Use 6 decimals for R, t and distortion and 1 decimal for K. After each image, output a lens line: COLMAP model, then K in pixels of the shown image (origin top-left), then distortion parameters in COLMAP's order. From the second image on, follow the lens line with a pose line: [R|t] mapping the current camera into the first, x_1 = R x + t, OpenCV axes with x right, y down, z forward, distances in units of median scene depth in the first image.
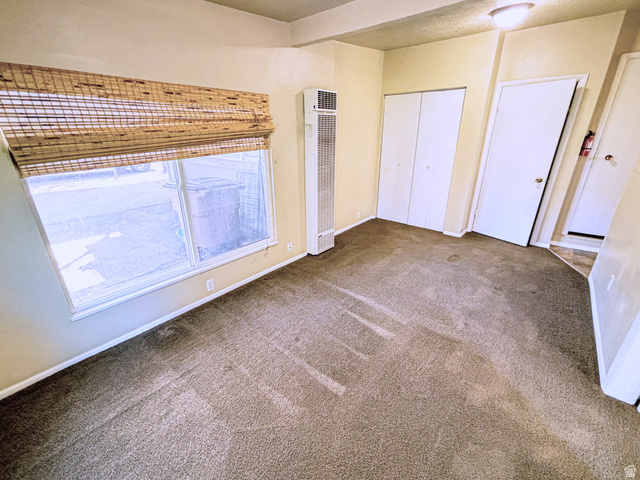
lens RADIAL K [[253.9, 0, 320.0], [0, 253.9, 240.0], [0, 0, 1]] dist [-0.001559, 0.000072]
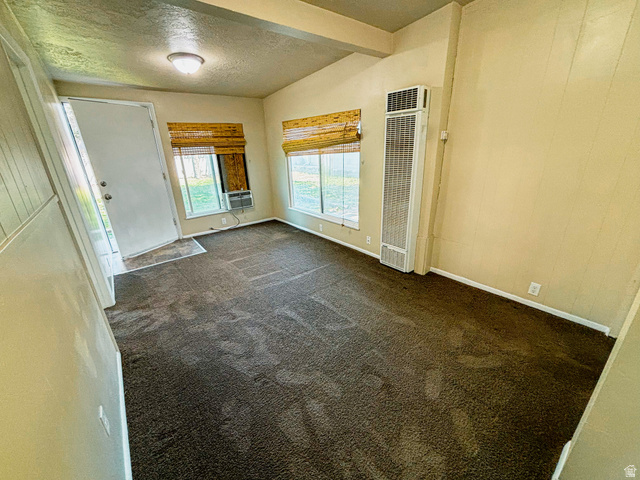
lens RADIAL K [[263.1, 0, 322.1], [0, 263.1, 242.1], [0, 0, 1]] dist [0.000291, 0.000038]
pose [[-0.155230, 0.364634, -0.918121, 1.209513], [-0.337223, 0.854002, 0.396184, -0.439730], [0.928539, 0.371111, -0.009604, 1.032639]]
